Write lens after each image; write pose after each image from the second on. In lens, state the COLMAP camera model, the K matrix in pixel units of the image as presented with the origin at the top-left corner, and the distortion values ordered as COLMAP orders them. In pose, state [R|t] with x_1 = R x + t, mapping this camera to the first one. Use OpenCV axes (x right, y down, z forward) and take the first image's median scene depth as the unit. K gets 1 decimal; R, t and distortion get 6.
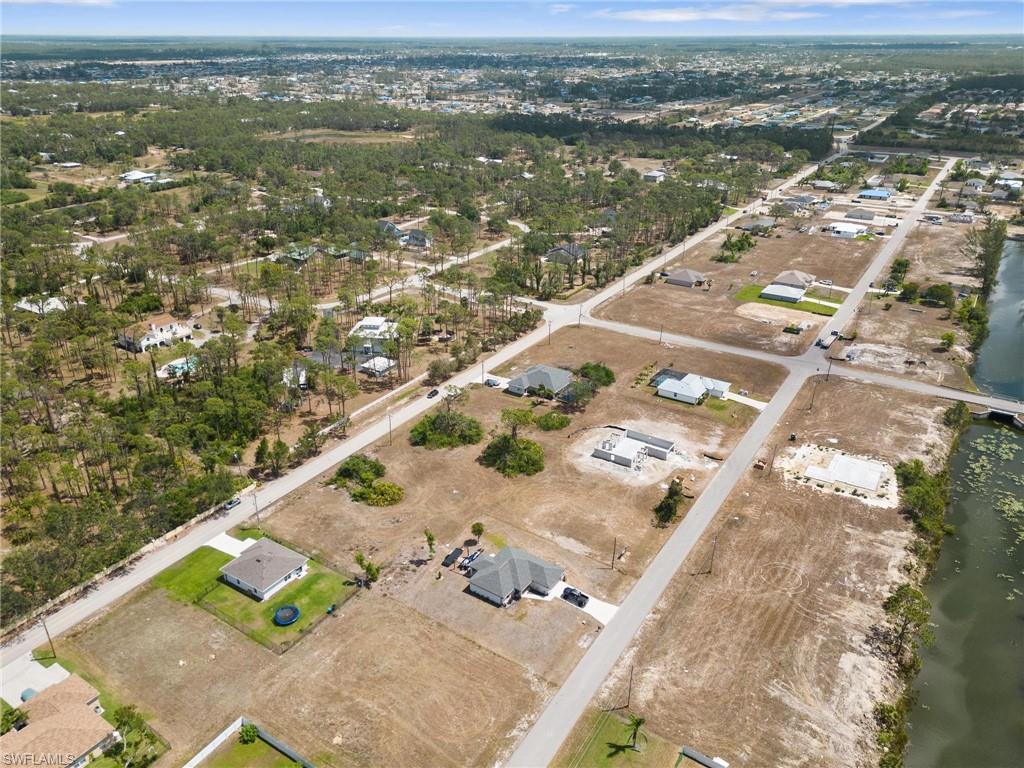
lens RADIAL K [[733.1, 0, 514.2], [0, 733.1, 384.4], [0, 0, 1]] dist [0.086841, -0.097273]
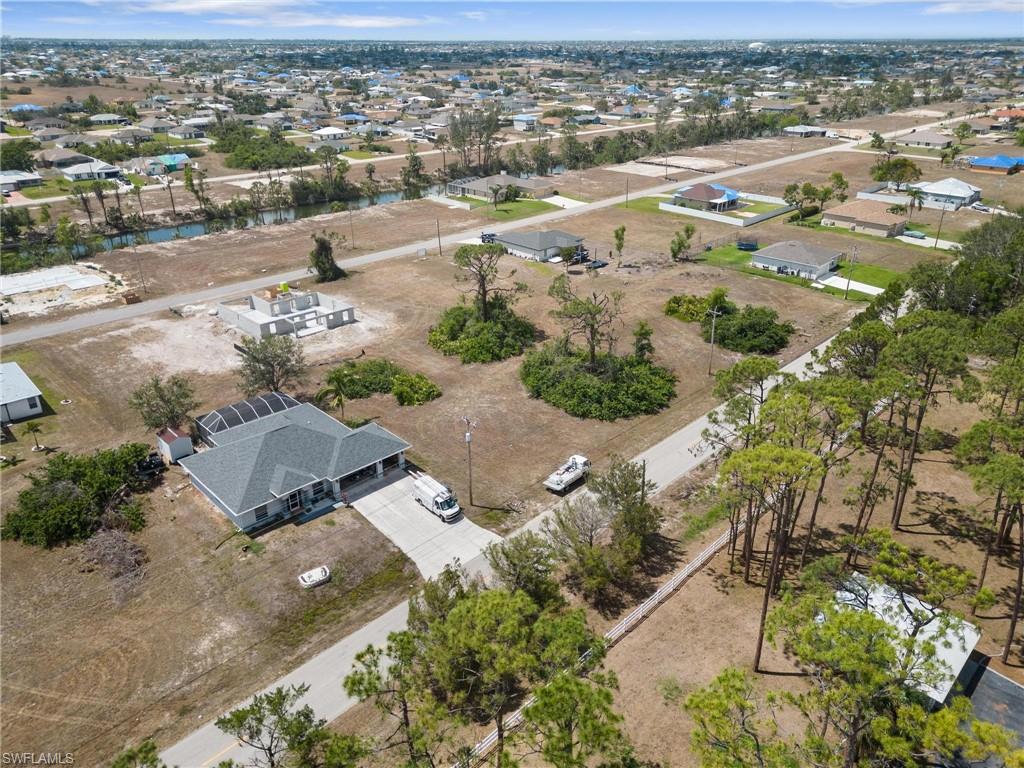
lens RADIAL K [[720.9, 0, 514.5], [0, 720.9, 384.1], [0, 0, 1]] dist [0.067792, -0.062587]
pose [[-0.977857, -0.087398, 0.190151, -0.118891], [0.091749, 0.637606, 0.764880, -0.270348], [-0.188090, 0.765389, -0.615469, 1.196803]]
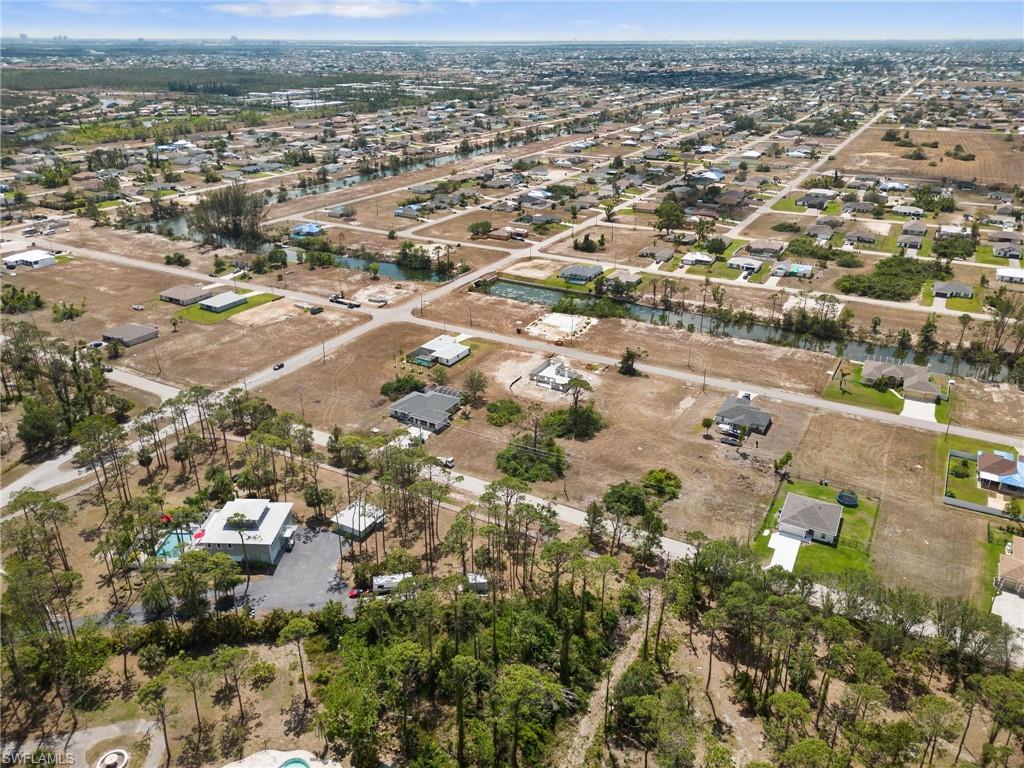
lens RADIAL K [[738.3, 0, 508.3], [0, 738.3, 385.6], [0, 0, 1]] dist [0.084223, -0.092811]
pose [[-0.062464, -0.421726, 0.904569, -0.839618], [0.427335, 0.807755, 0.406099, -0.380171], [-0.901933, 0.411921, 0.129762, 0.800620]]
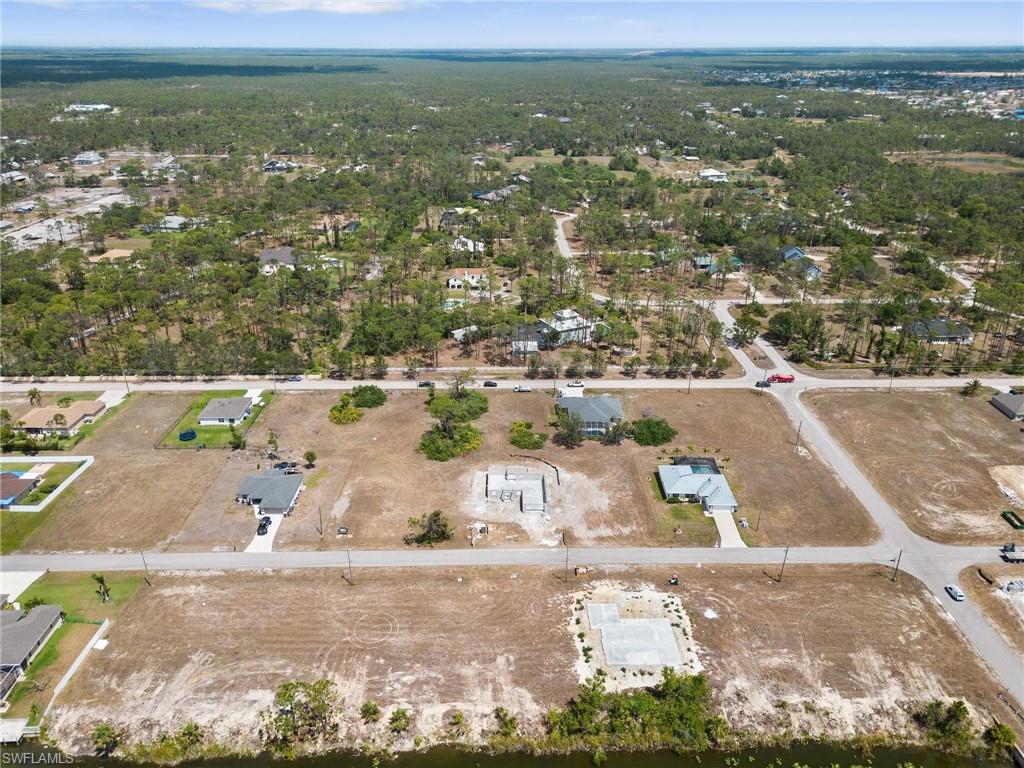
lens RADIAL K [[744.3, 0, 512.0], [0, 744.3, 384.0], [0, 0, 1]] dist [0.067233, -0.063637]
pose [[0.551273, 0.344296, -0.759973, 0.720372], [-0.358088, 0.920358, 0.157204, -0.155343], [0.753572, 0.185475, 0.630657, 0.330503]]
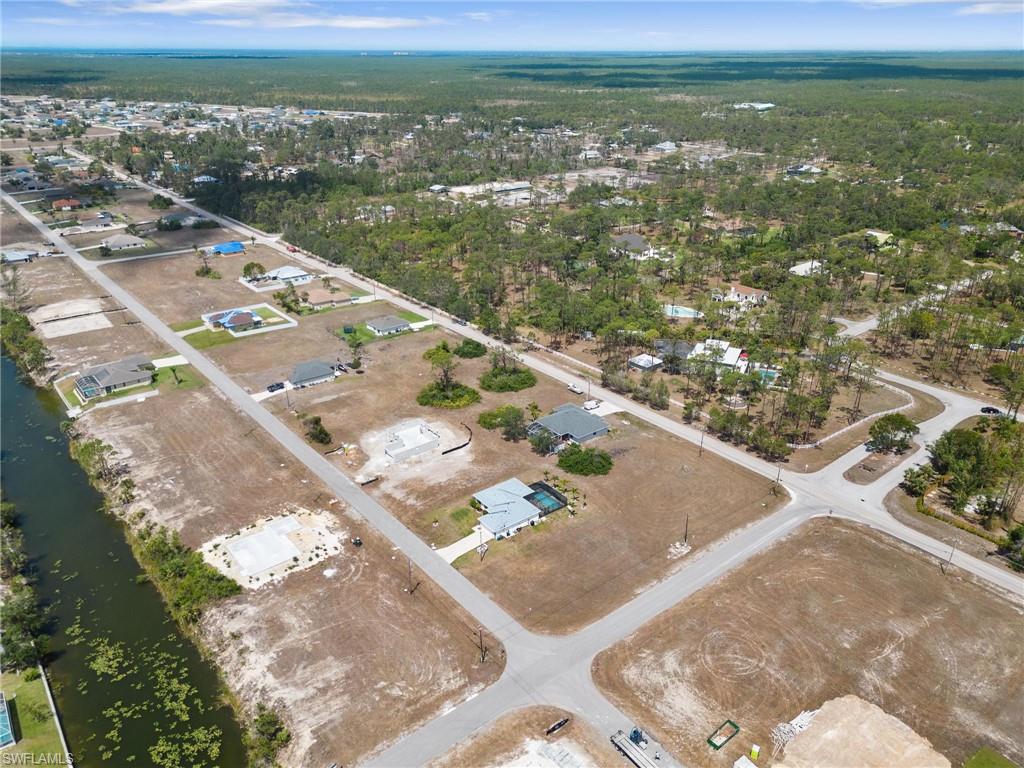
lens RADIAL K [[736.9, 0, 512.0], [0, 736.9, 384.0], [0, 0, 1]] dist [0.085832, -0.096716]
pose [[-0.307588, 0.392363, -0.866857, 0.874931], [-0.409522, 0.767742, 0.492812, -0.484059], [0.858884, 0.506580, -0.075467, 1.017321]]
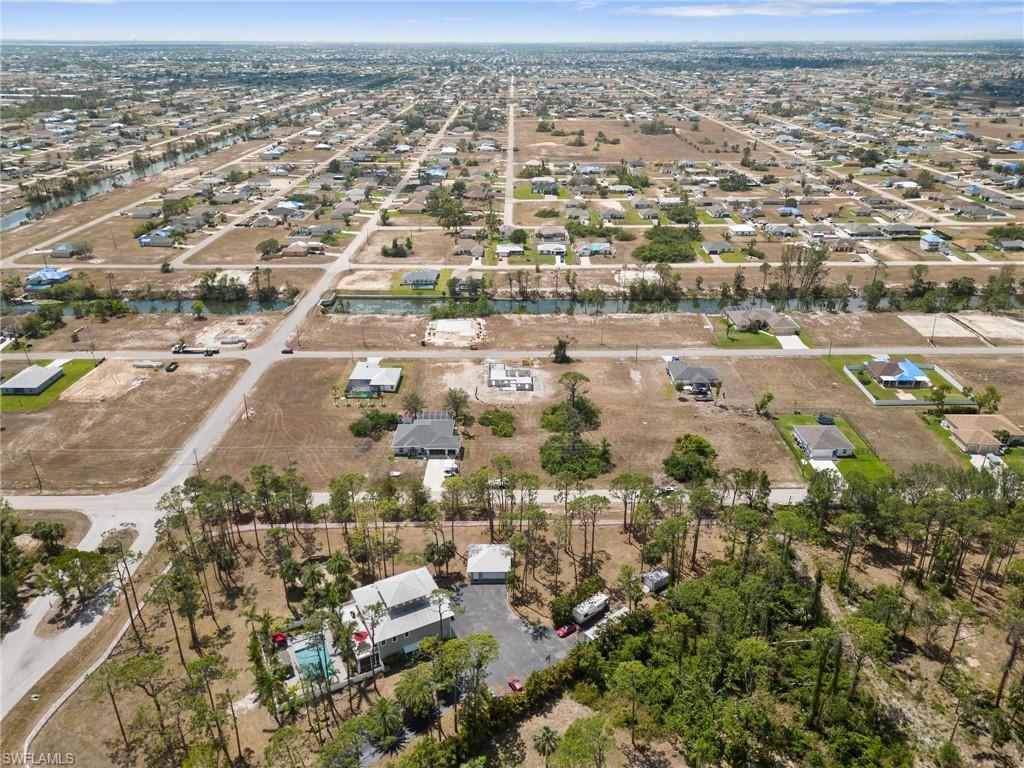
lens RADIAL K [[733.1, 0, 514.2], [0, 733.1, 384.4], [0, 0, 1]] dist [0.086841, -0.097273]
pose [[-0.549425, -0.352455, 0.757567, -0.681484], [0.359288, 0.718912, 0.595044, -0.552784], [-0.754350, 0.599117, -0.268356, 1.161692]]
